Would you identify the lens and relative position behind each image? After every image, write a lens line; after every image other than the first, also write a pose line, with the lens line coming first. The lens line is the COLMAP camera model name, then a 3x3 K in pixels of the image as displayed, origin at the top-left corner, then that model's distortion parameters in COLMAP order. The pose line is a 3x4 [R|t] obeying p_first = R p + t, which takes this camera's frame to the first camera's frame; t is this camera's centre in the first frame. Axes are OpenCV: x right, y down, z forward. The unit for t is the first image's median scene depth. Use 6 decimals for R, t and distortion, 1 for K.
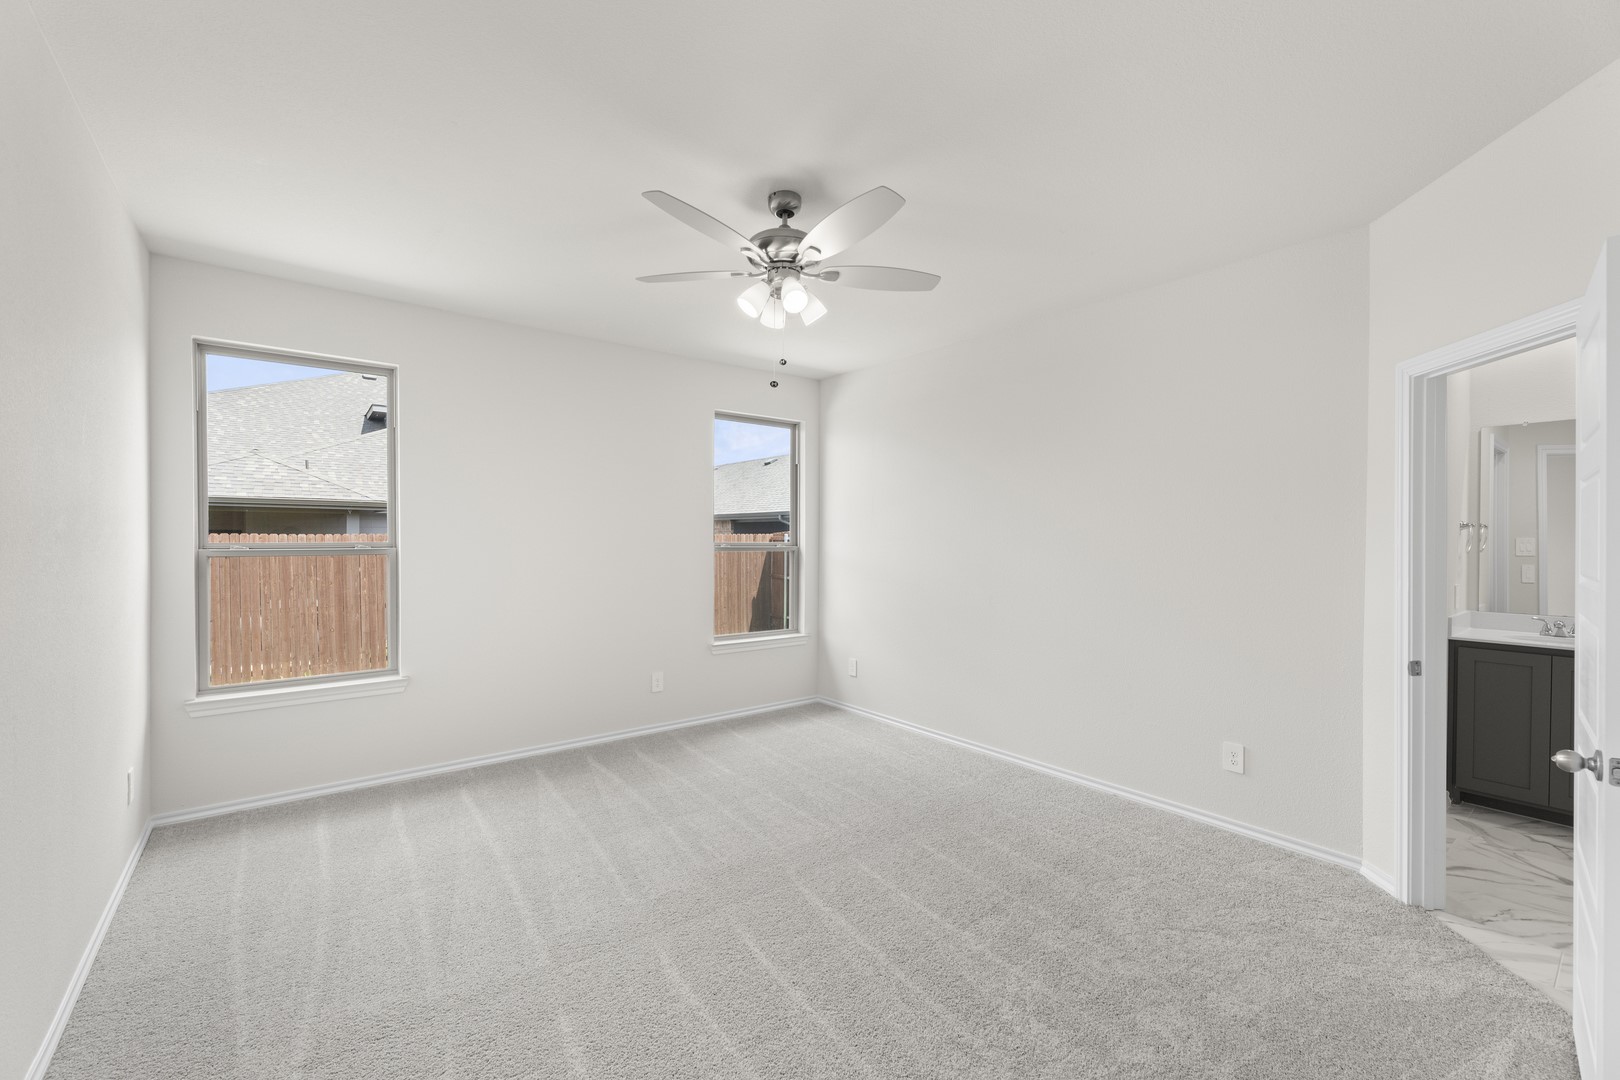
lens RADIAL K [[680.7, 0, 815.1], [0, 680.7, 536.4], [0, 0, 1]] dist [-0.000218, 0.000969]
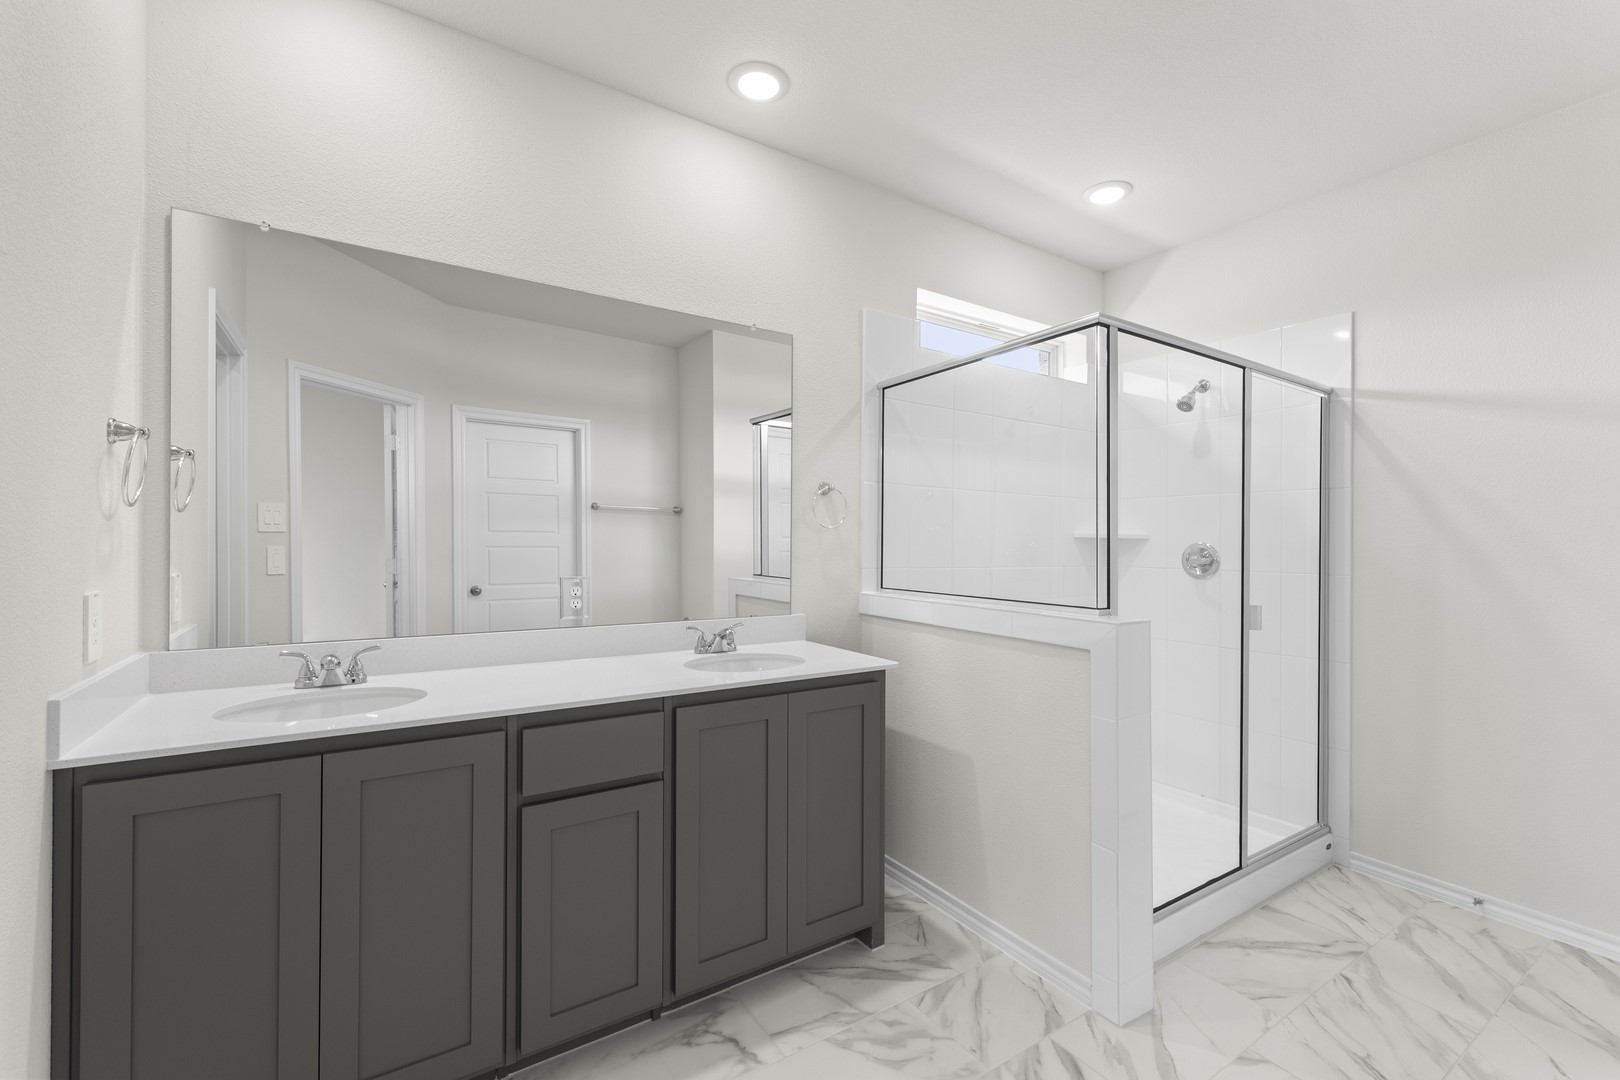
lens RADIAL K [[680.7, 0, 801.3], [0, 680.7, 540.9], [0, 0, 1]] dist [-0.000218, 0.000969]
pose [[0.109715, -0.007945, 0.993931, 0.622945], [-0.004038, 0.999956, 0.008439, 0.039093], [-0.993955, -0.004939, 0.109679, 0.588726]]
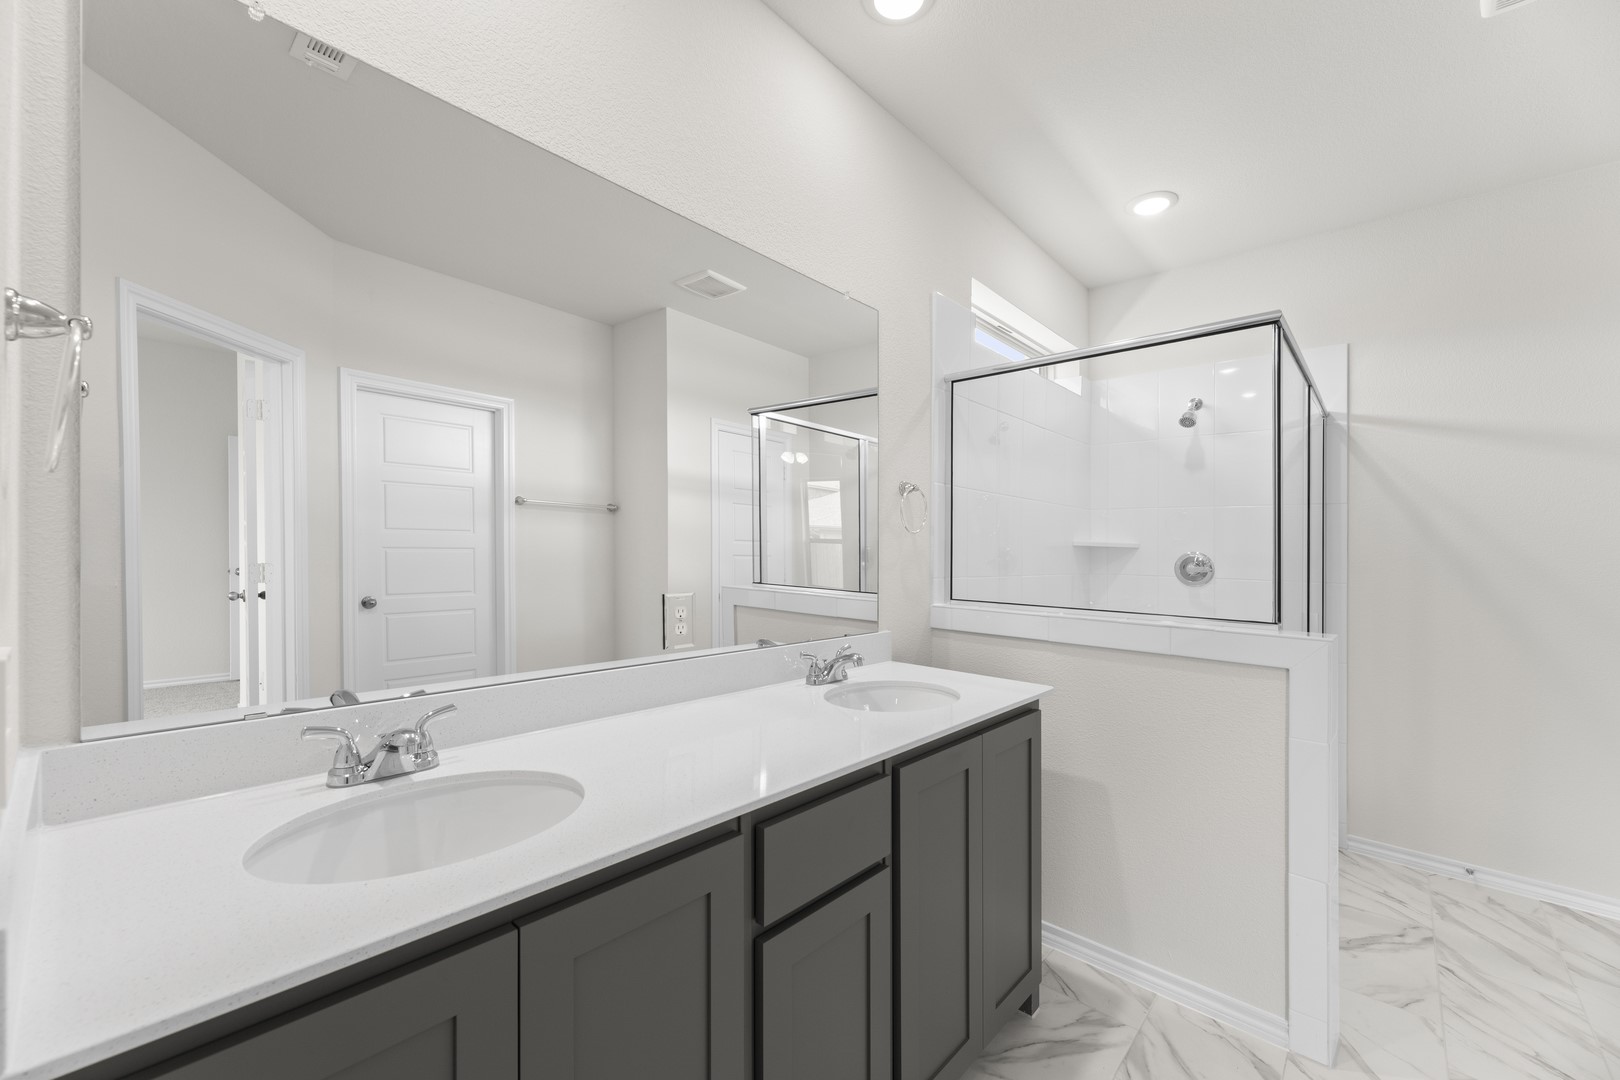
lens RADIAL K [[649.3, 0, 800.2], [0, 649.3, 551.5], [0, 0, 1]] dist [0.001821, -0.000289]
pose [[-0.153282, -0.020780, 0.987964, 0.745036], [-0.017892, 0.999673, 0.018250, 0.039467], [-0.988020, -0.014879, -0.153604, 0.818047]]
